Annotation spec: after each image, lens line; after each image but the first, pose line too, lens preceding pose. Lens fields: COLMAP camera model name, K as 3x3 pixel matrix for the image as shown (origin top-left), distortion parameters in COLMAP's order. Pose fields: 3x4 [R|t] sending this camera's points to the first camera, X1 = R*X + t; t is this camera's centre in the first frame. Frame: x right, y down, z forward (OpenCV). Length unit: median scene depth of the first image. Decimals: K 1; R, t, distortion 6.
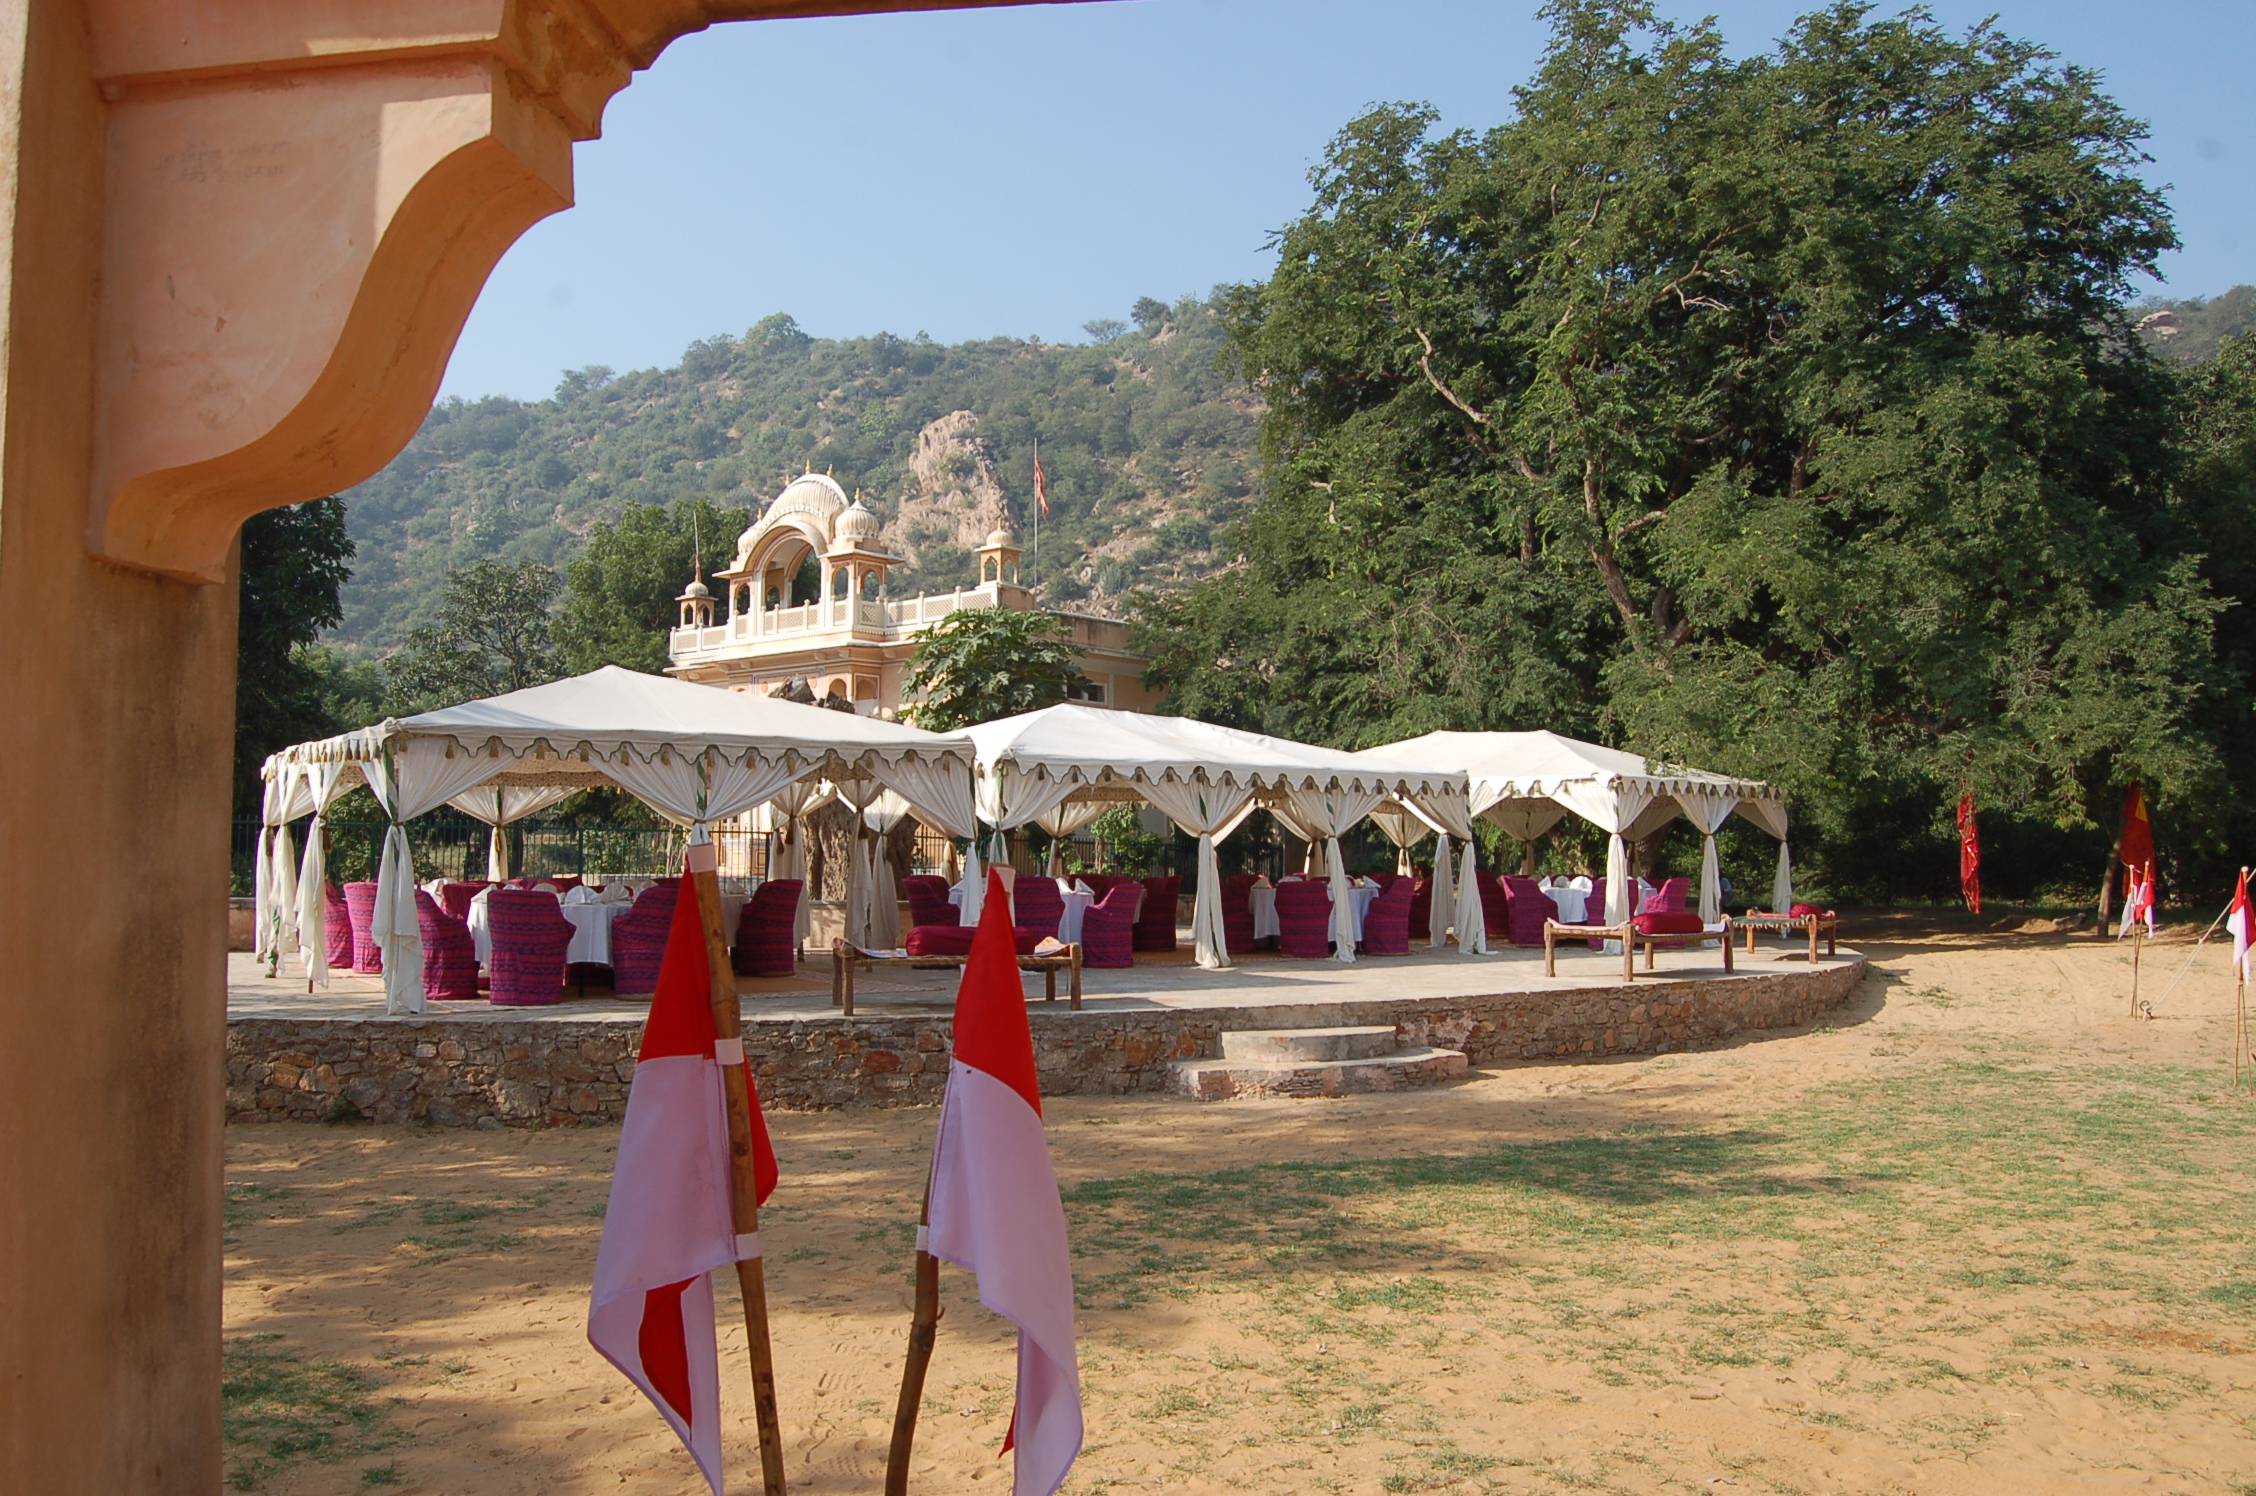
lens RADIAL K [[1769.3, 0, 1116.0], [0, 1769.3, 787.2], [0, 0, 1]] dist [-0.096746, 0.037980]
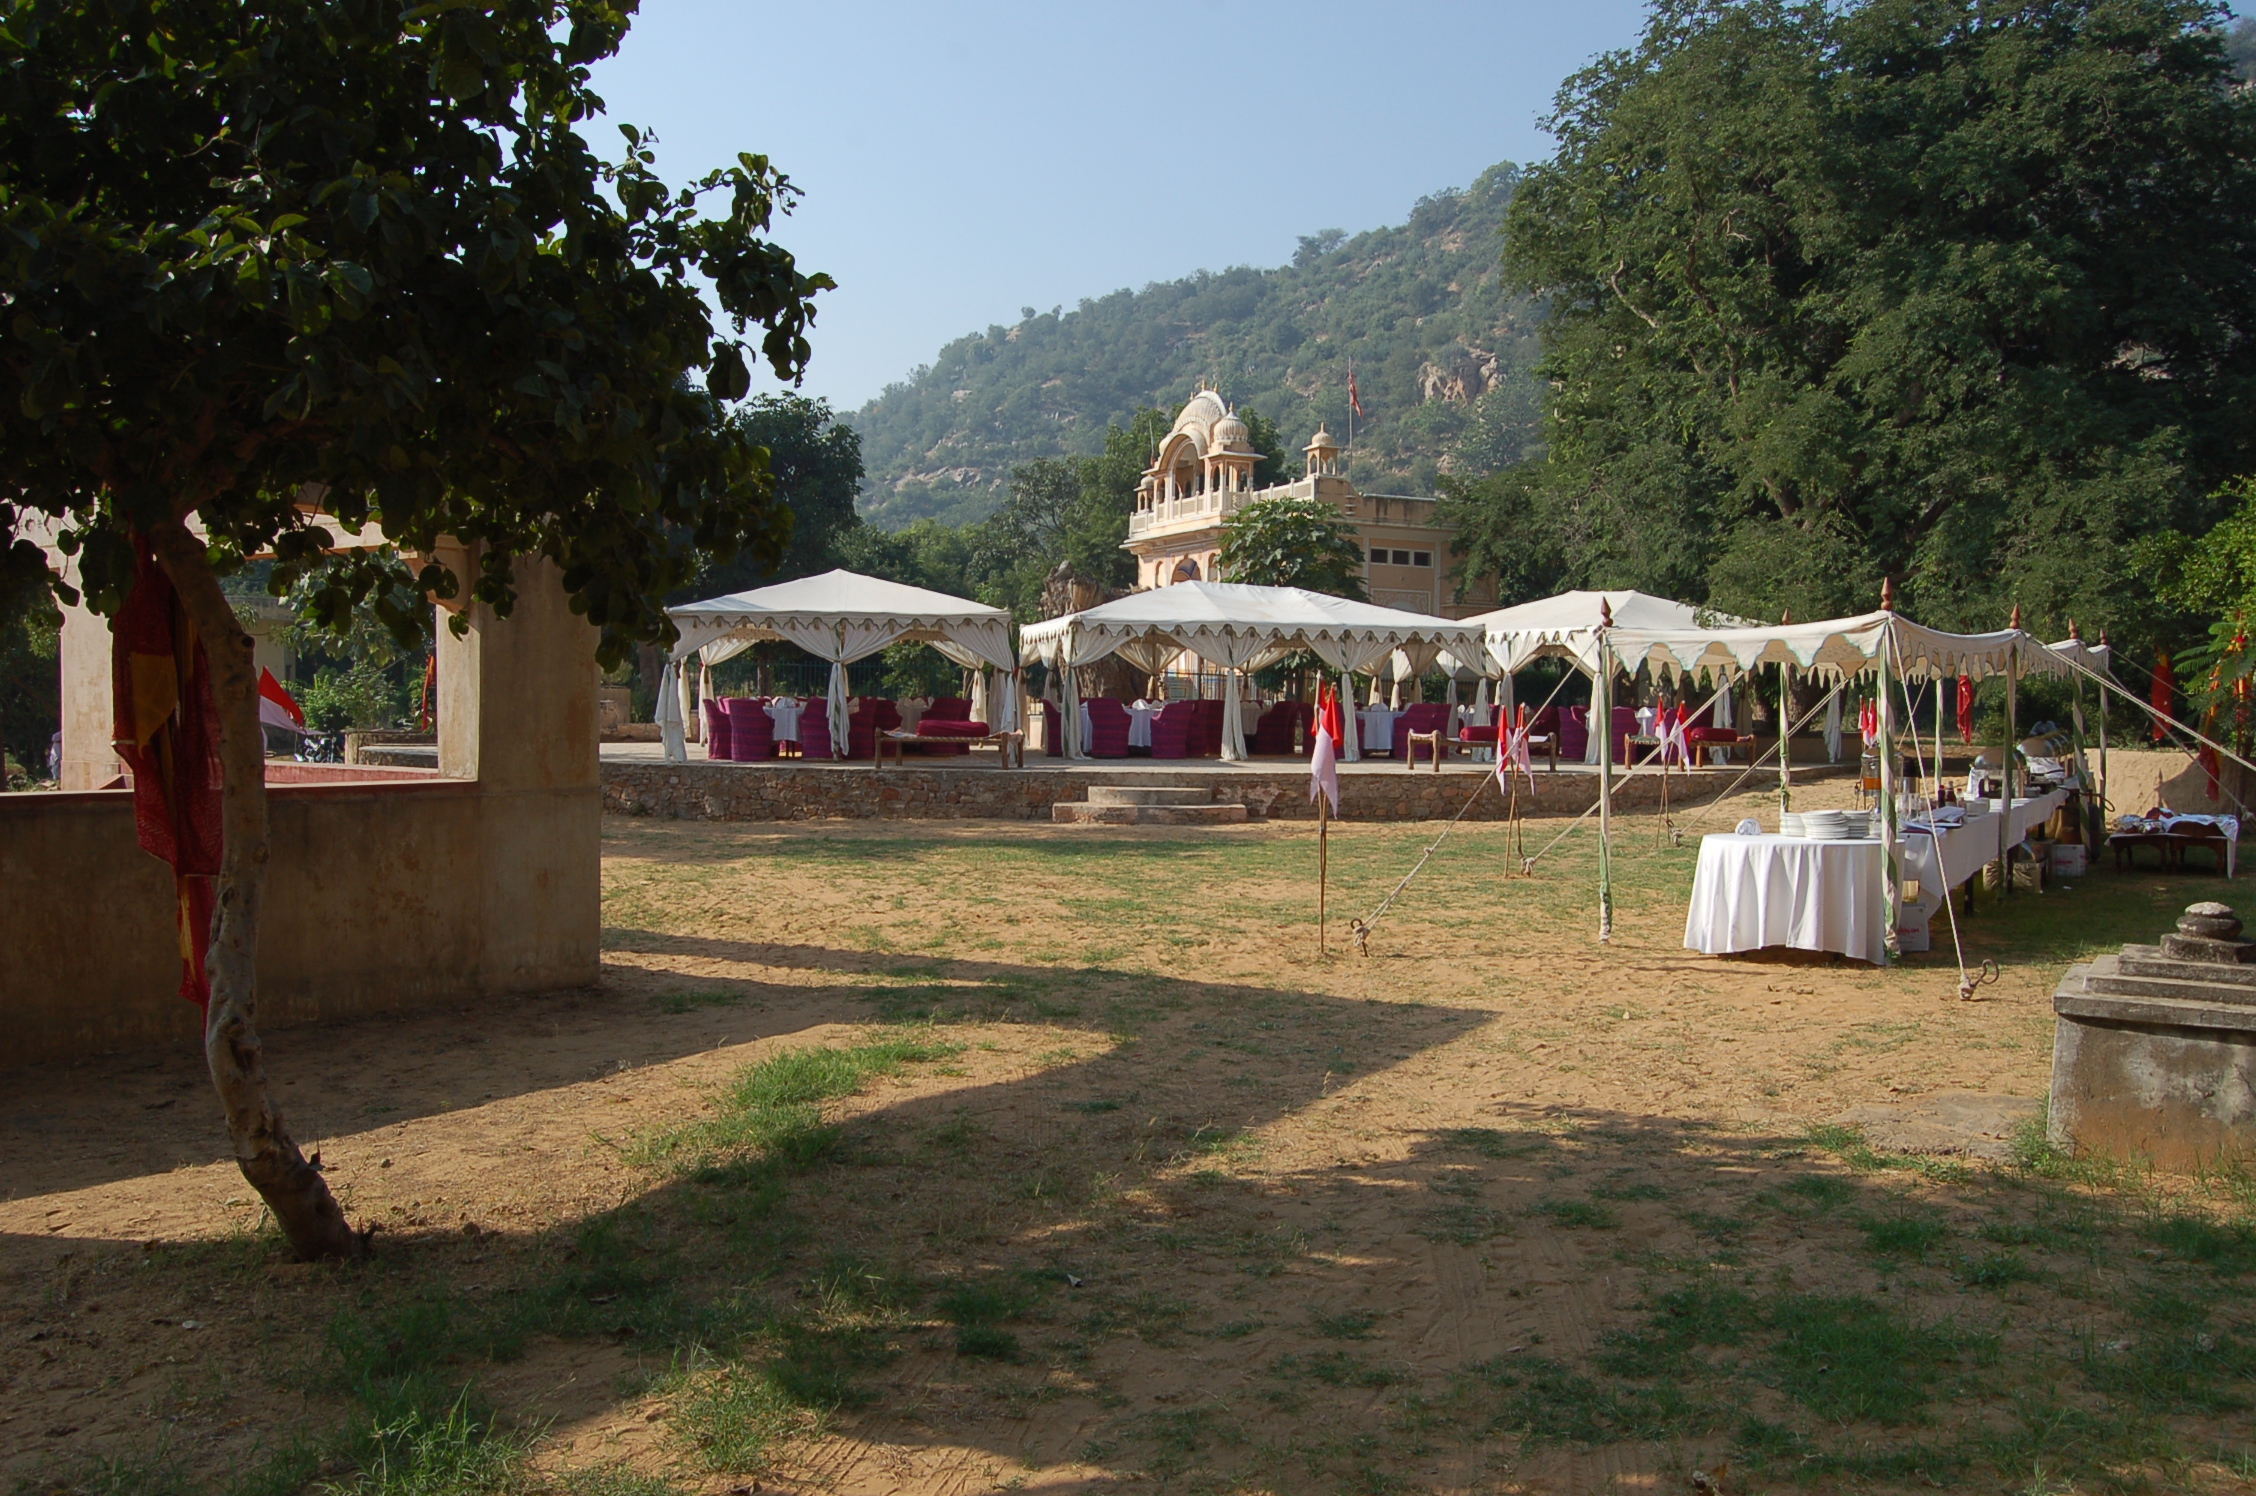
lens RADIAL K [[1769.3, 0, 1116.0], [0, 1769.3, 787.2], [0, 0, 1]] dist [-0.096746, 0.037980]
pose [[0.906721, 0.029112, -0.420725, 0.370216], [0.007633, 0.996319, 0.085388, -0.001783], [0.421662, -0.080635, 0.903161, -0.238001]]
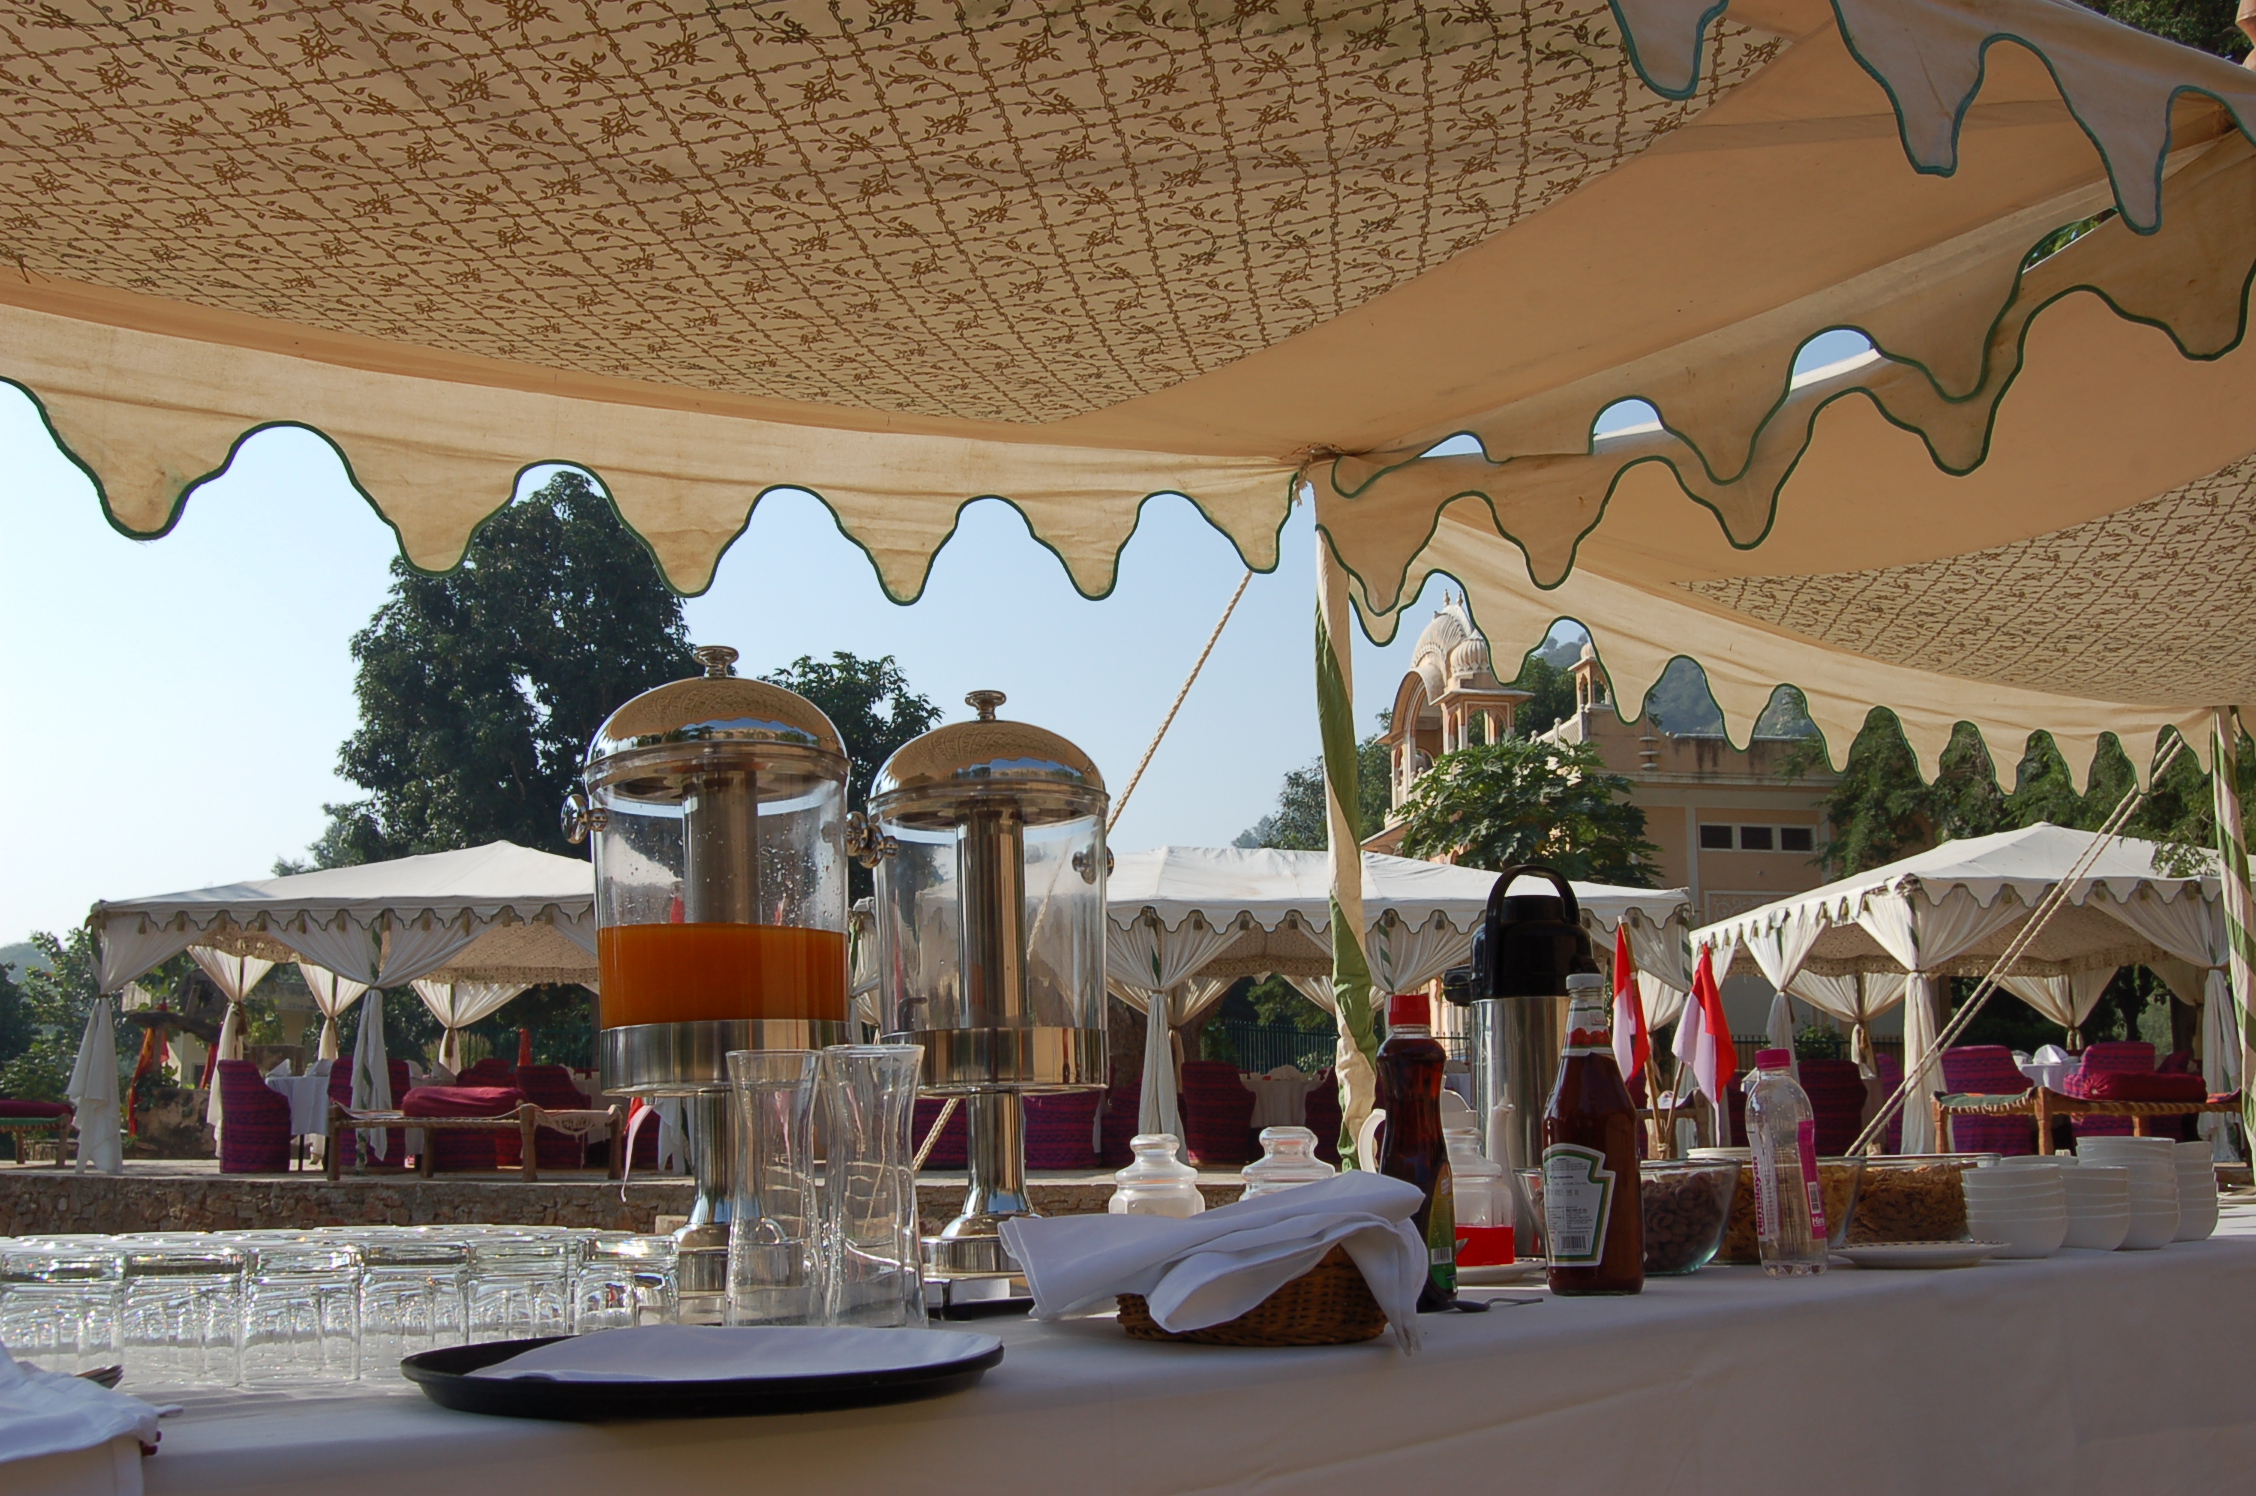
lens RADIAL K [[2164.8, 0, 1121.1], [0, 2164.8, 767.0], [0, 0, 1]] dist [-0.075441, 0.009763]
pose [[0.760110, -0.114720, -0.639588, 0.409302], [0.032349, 0.989752, -0.139083, 0.037095], [0.648989, 0.085028, 0.756032, 0.175129]]
